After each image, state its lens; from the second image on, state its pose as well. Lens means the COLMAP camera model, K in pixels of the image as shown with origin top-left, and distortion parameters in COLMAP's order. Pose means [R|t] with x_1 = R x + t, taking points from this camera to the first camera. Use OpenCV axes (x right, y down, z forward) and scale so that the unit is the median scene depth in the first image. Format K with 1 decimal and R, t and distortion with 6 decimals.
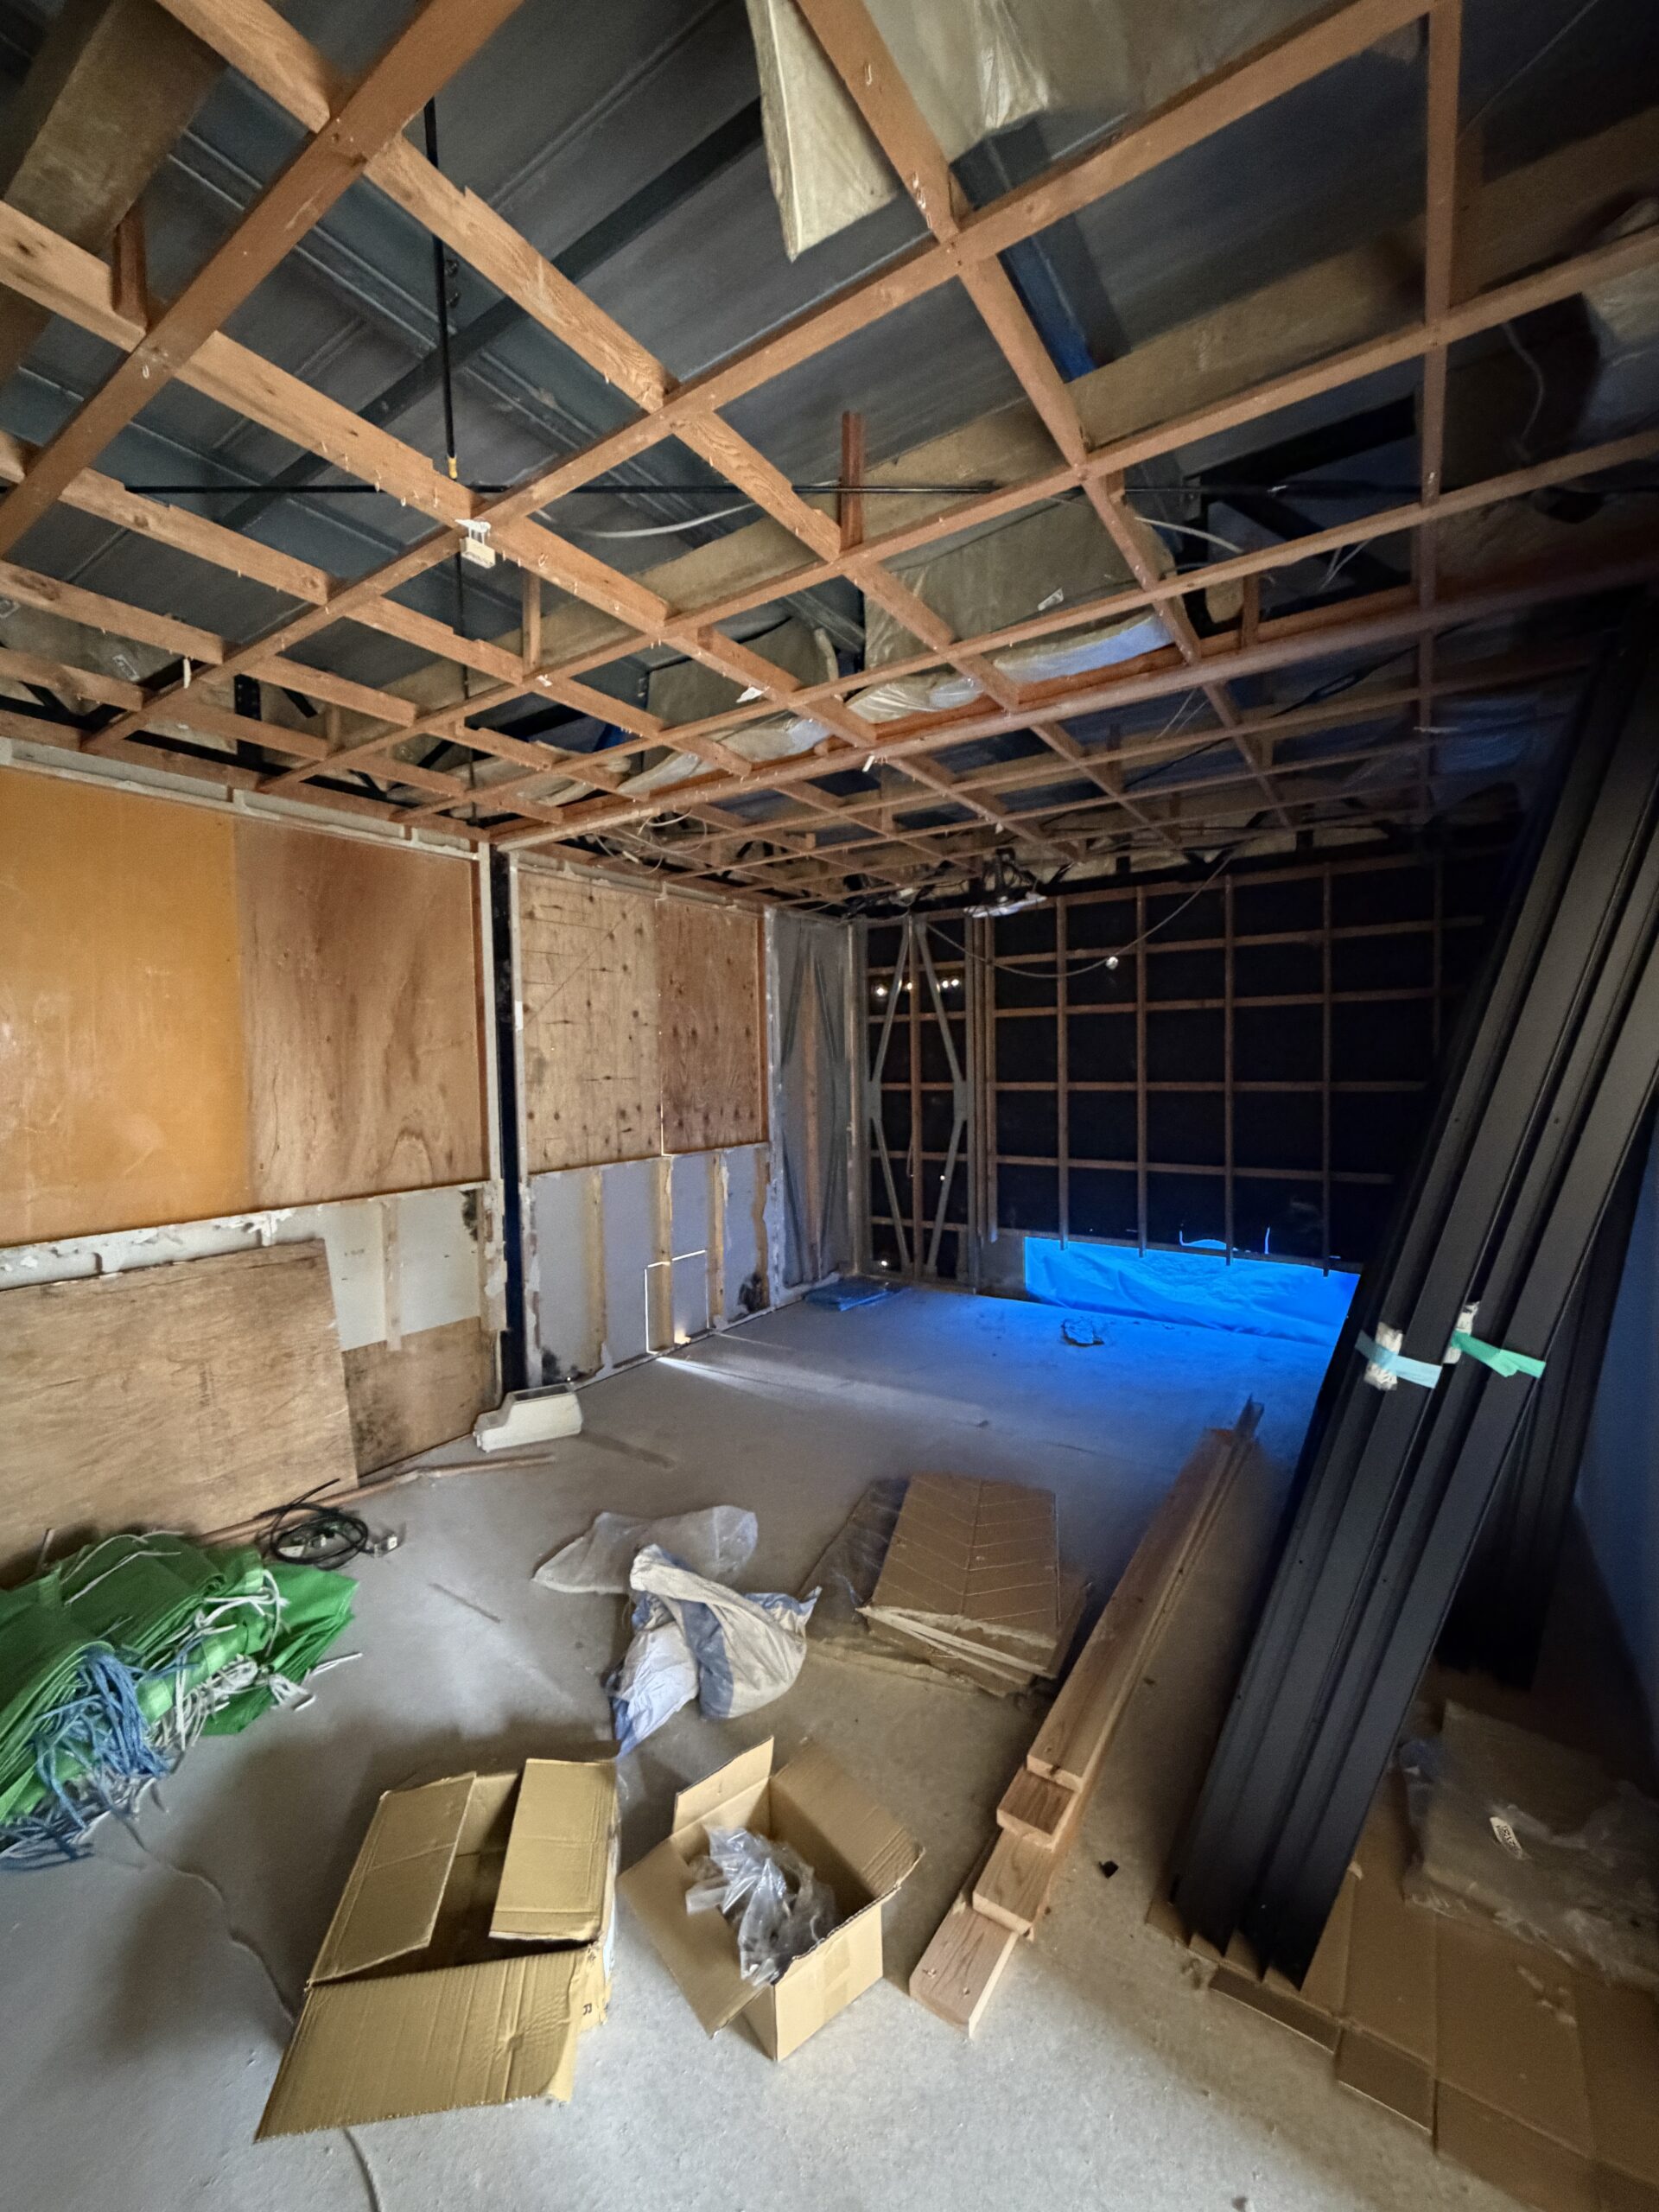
lens RADIAL K [[881.8, 0, 825.3], [0, 881.8, 1099.9], [0, 0, 1]] dist [0.001809, -0.000169]
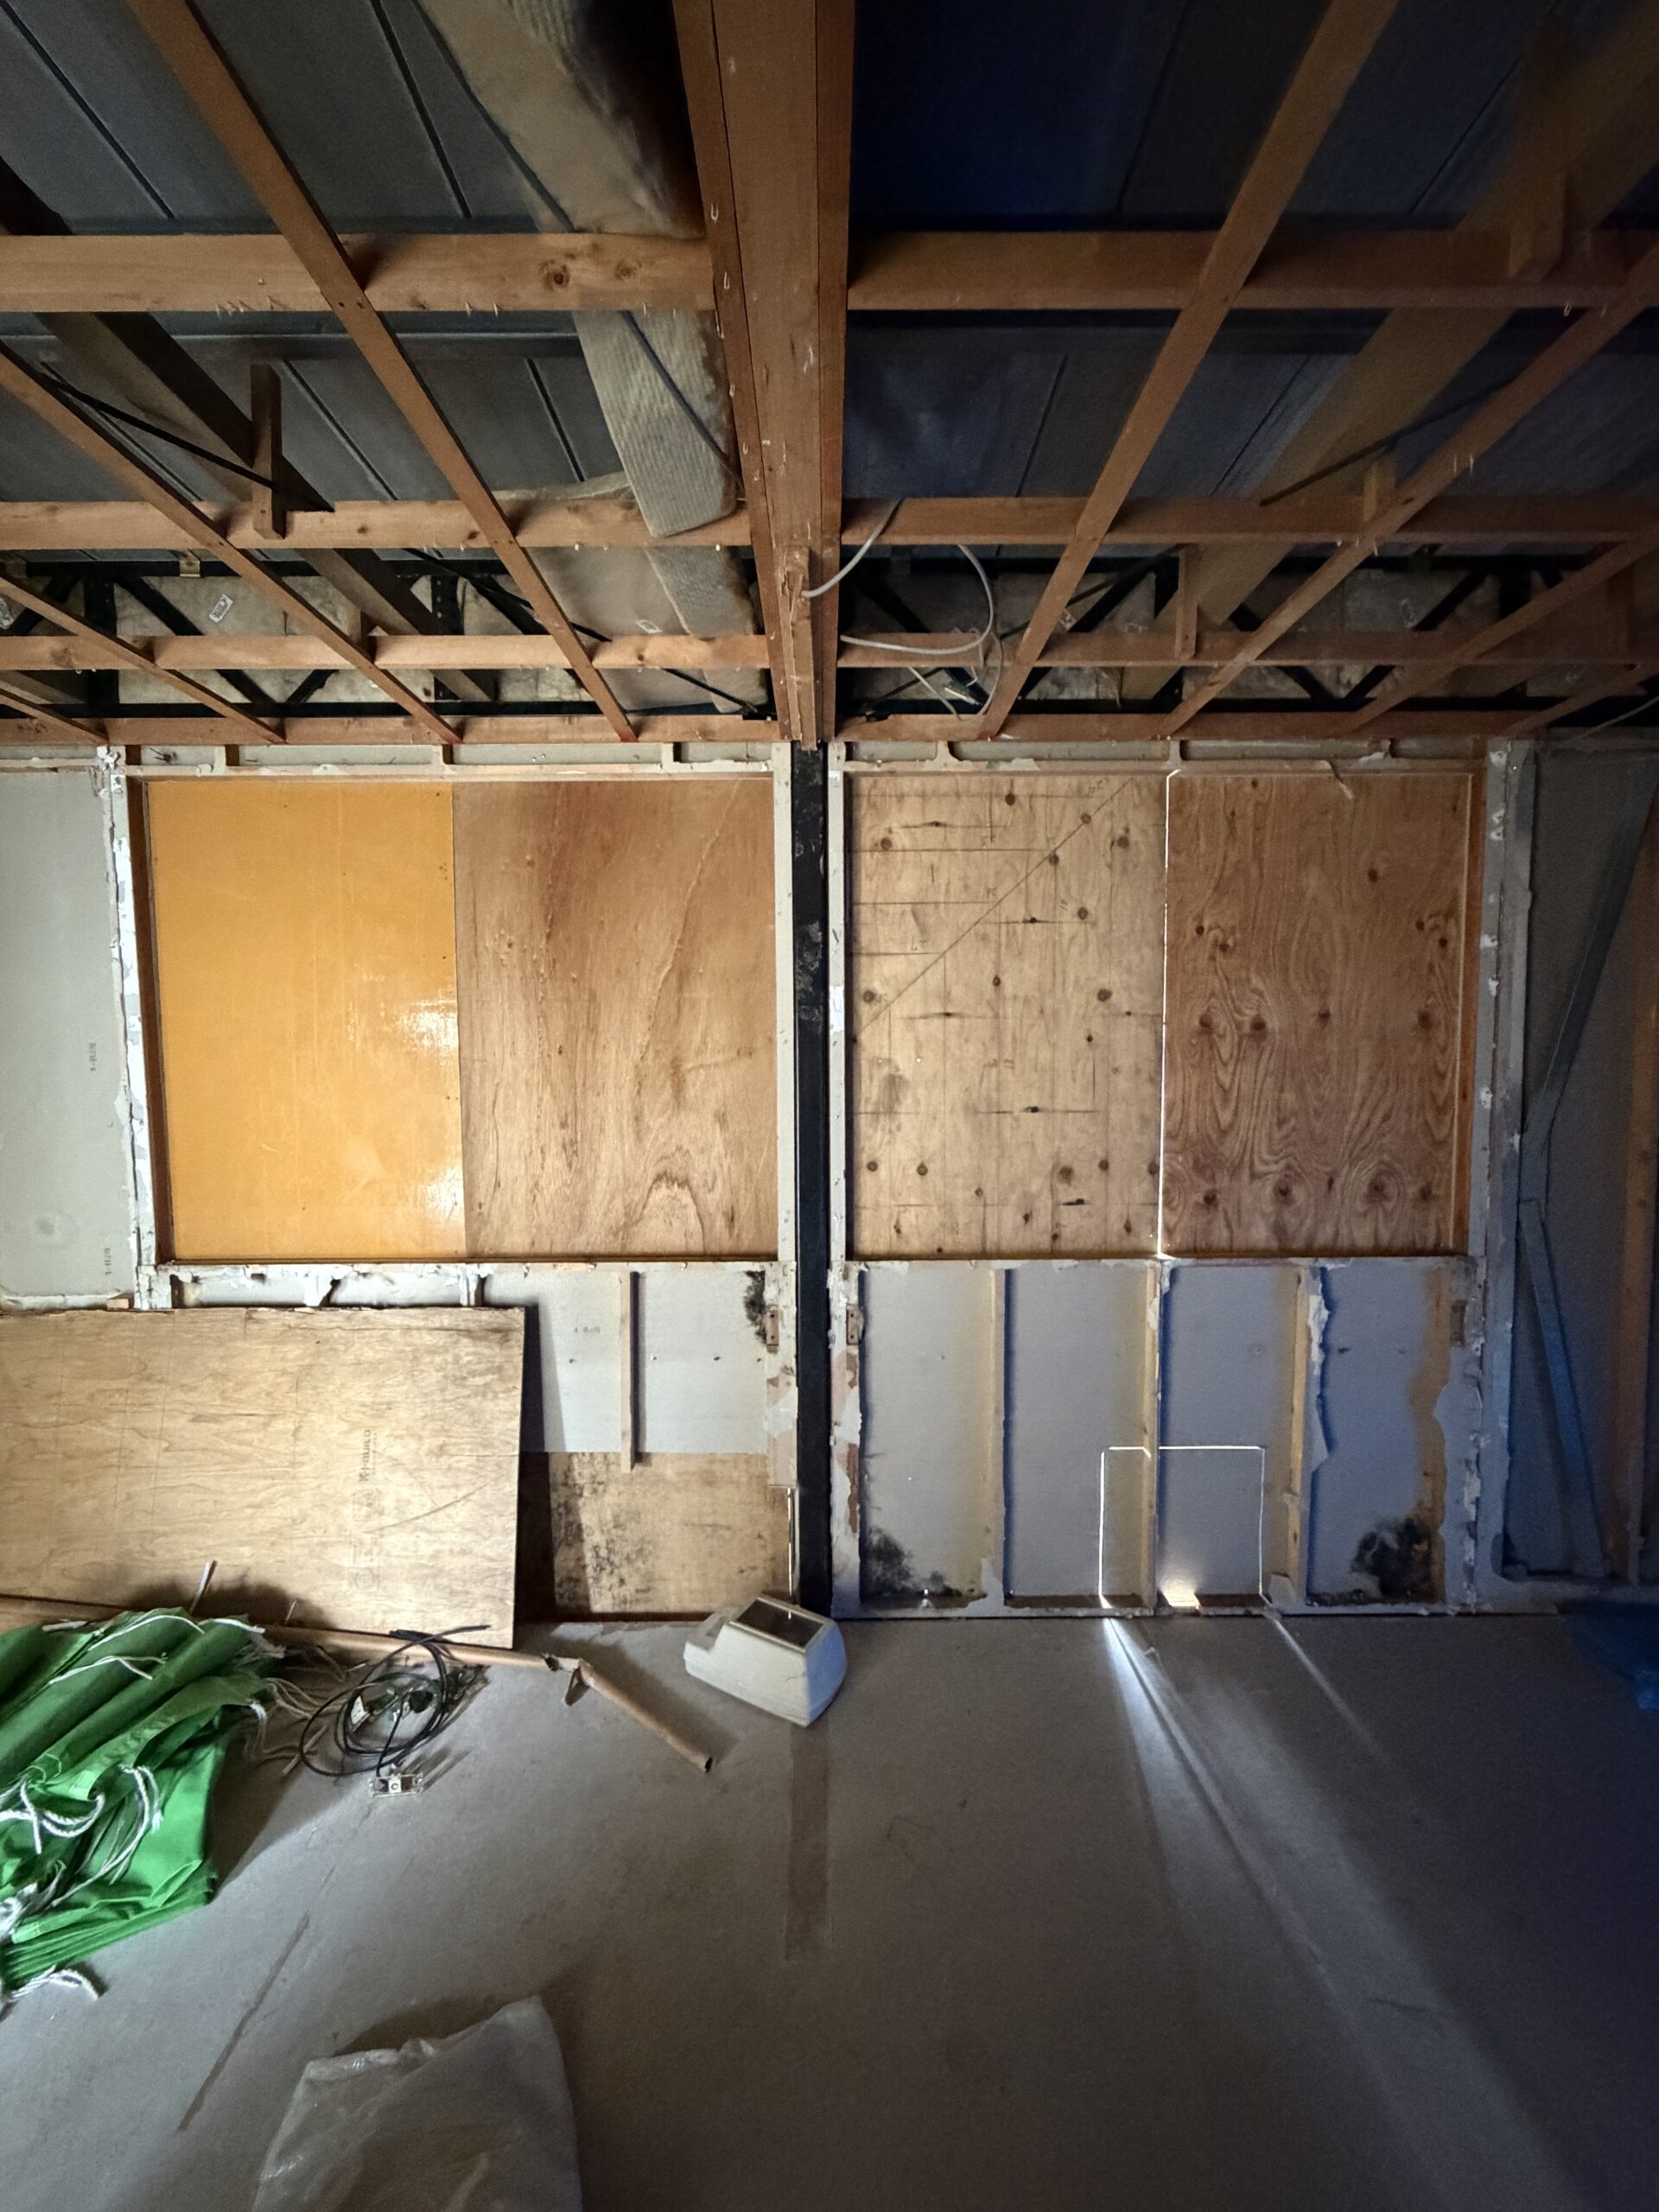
lens RADIAL K [[881.8, 0, 833.7], [0, 881.8, 1094.5], [0, 0, 1]] dist [0.001809, -0.000169]
pose [[0.561317, 0.066467, -0.824927, 0.205223], [-0.040045, 0.997783, 0.053146, -0.079873], [0.826631, 0.003202, 0.562735, 0.756166]]
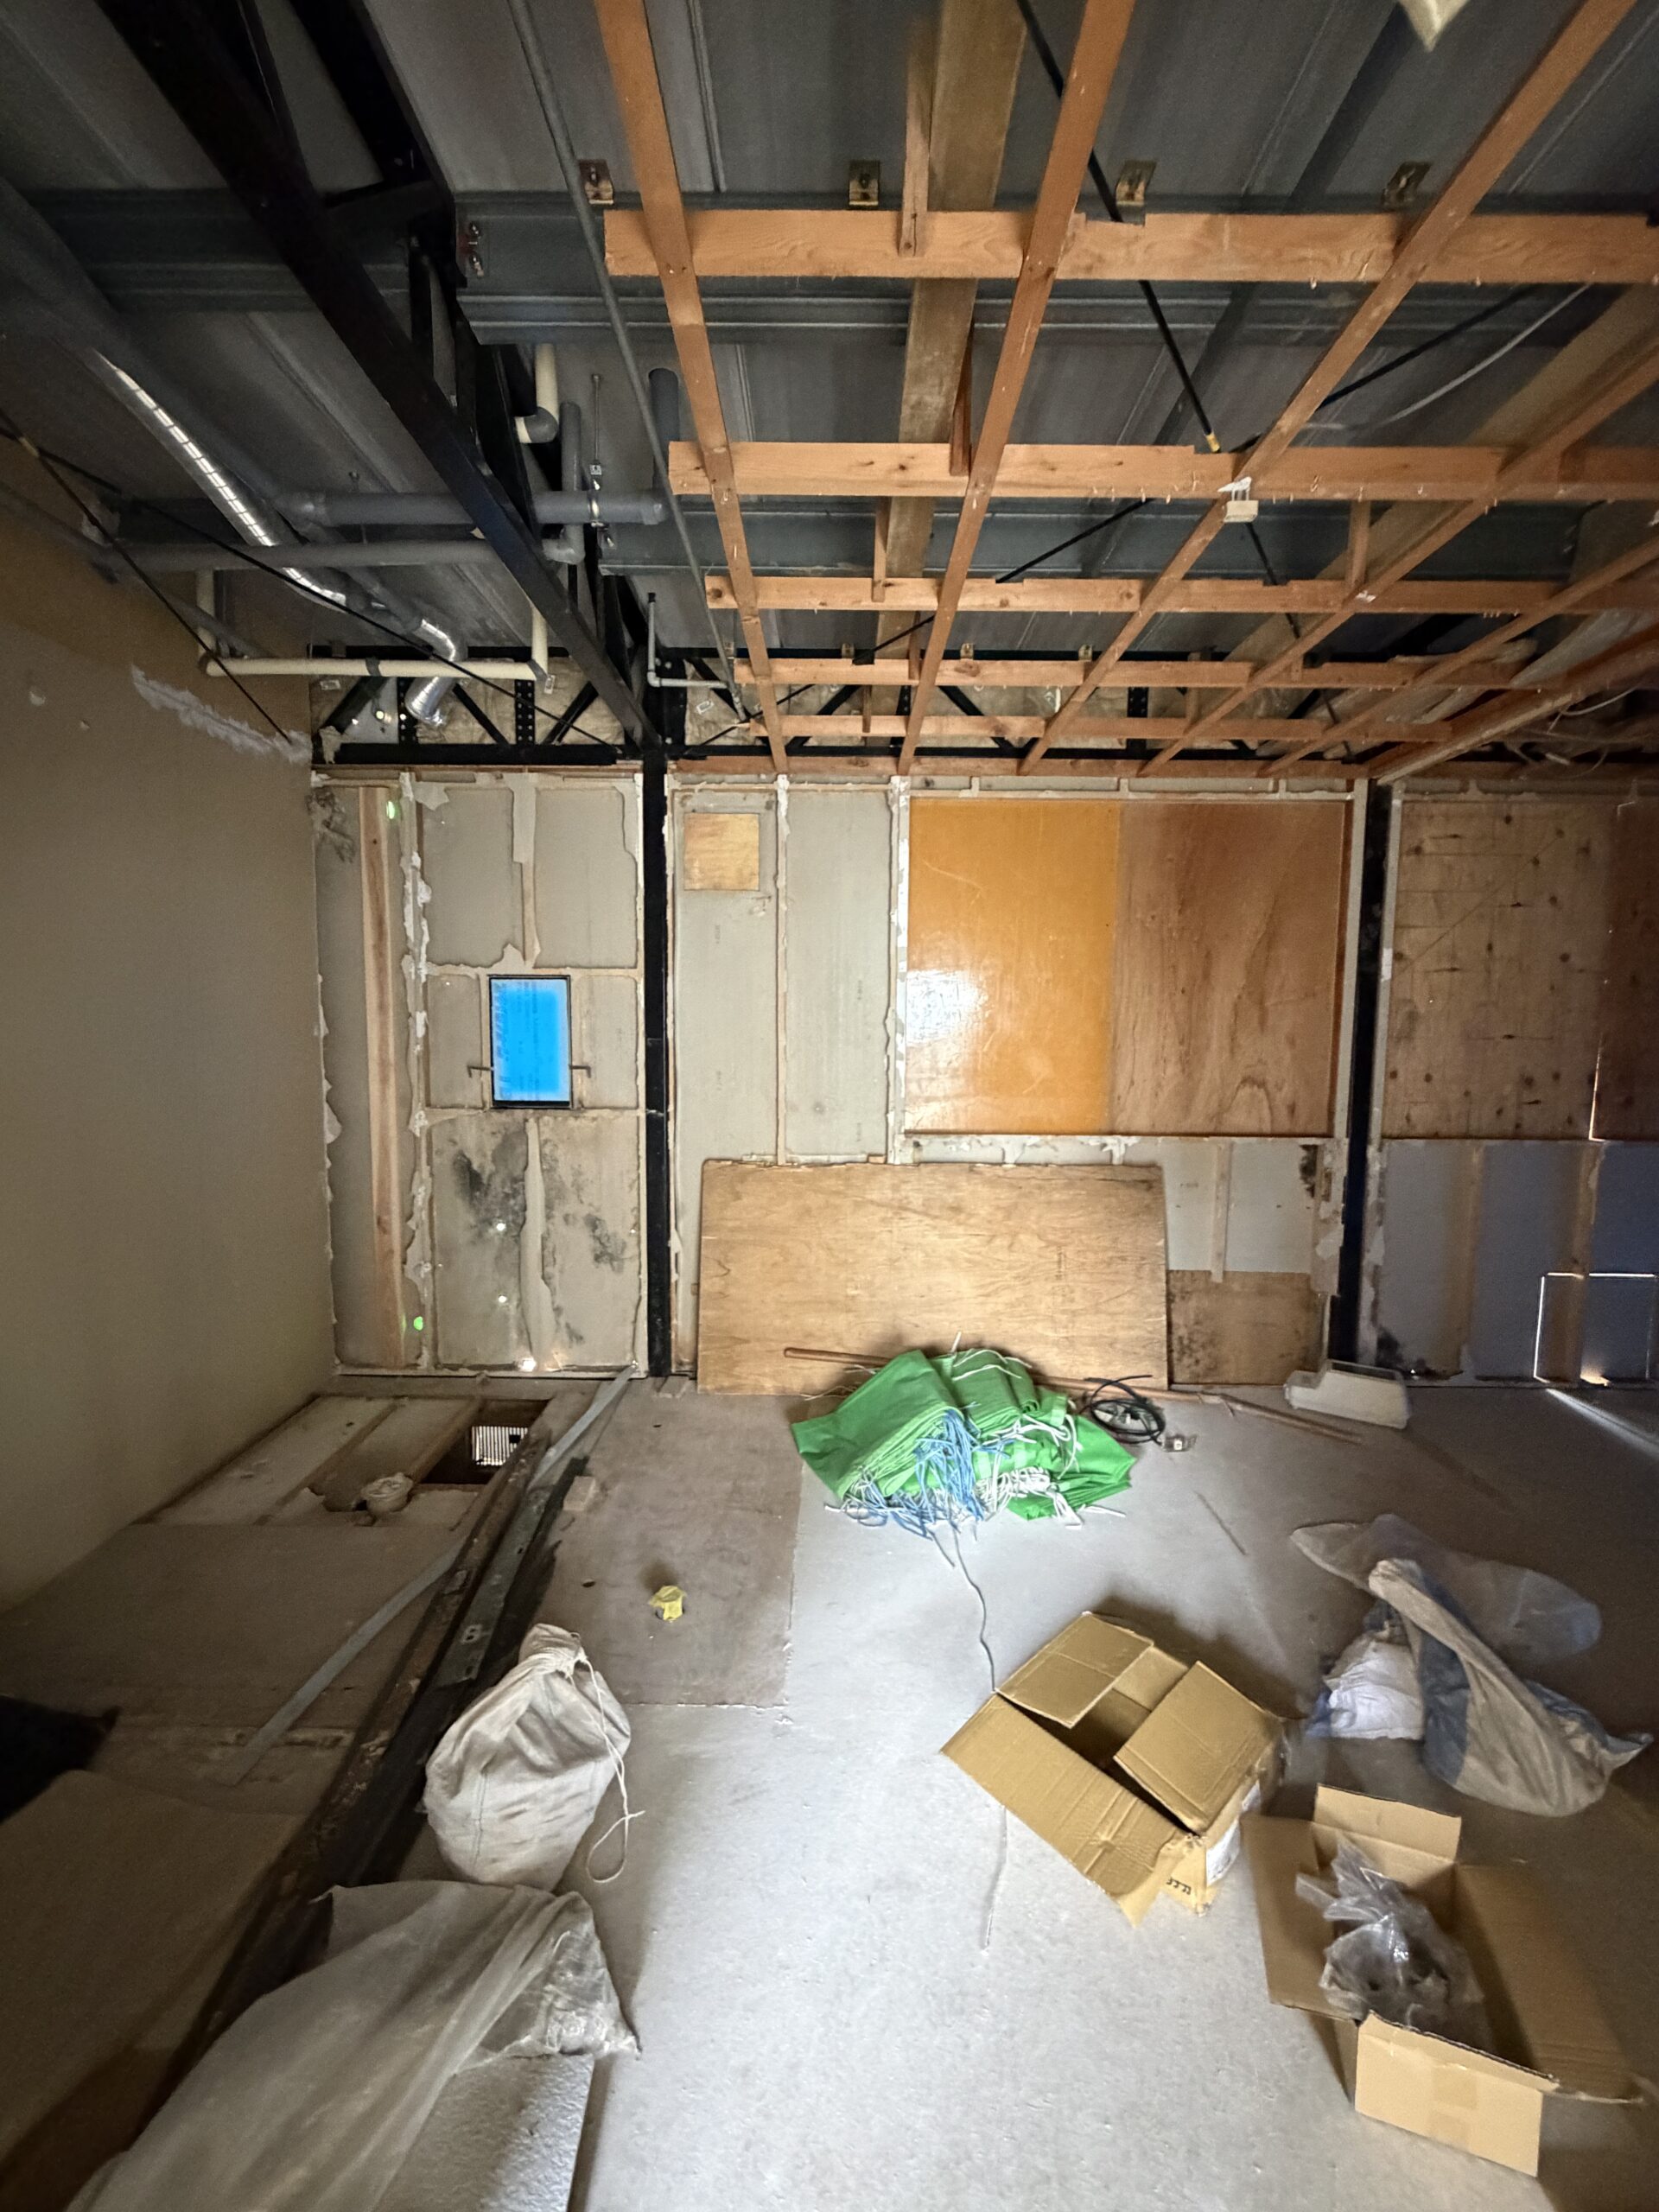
lens RADIAL K [[881.8, 0, 834.2], [0, 881.8, 1100.1], [0, 0, 1]] dist [0.001809, -0.000169]
pose [[0.553055, 0.098127, -0.827346, 0.125228], [-0.054598, 0.995174, 0.081535, 0.001763], [0.831354, 0.000078, 0.555744, 0.017624]]
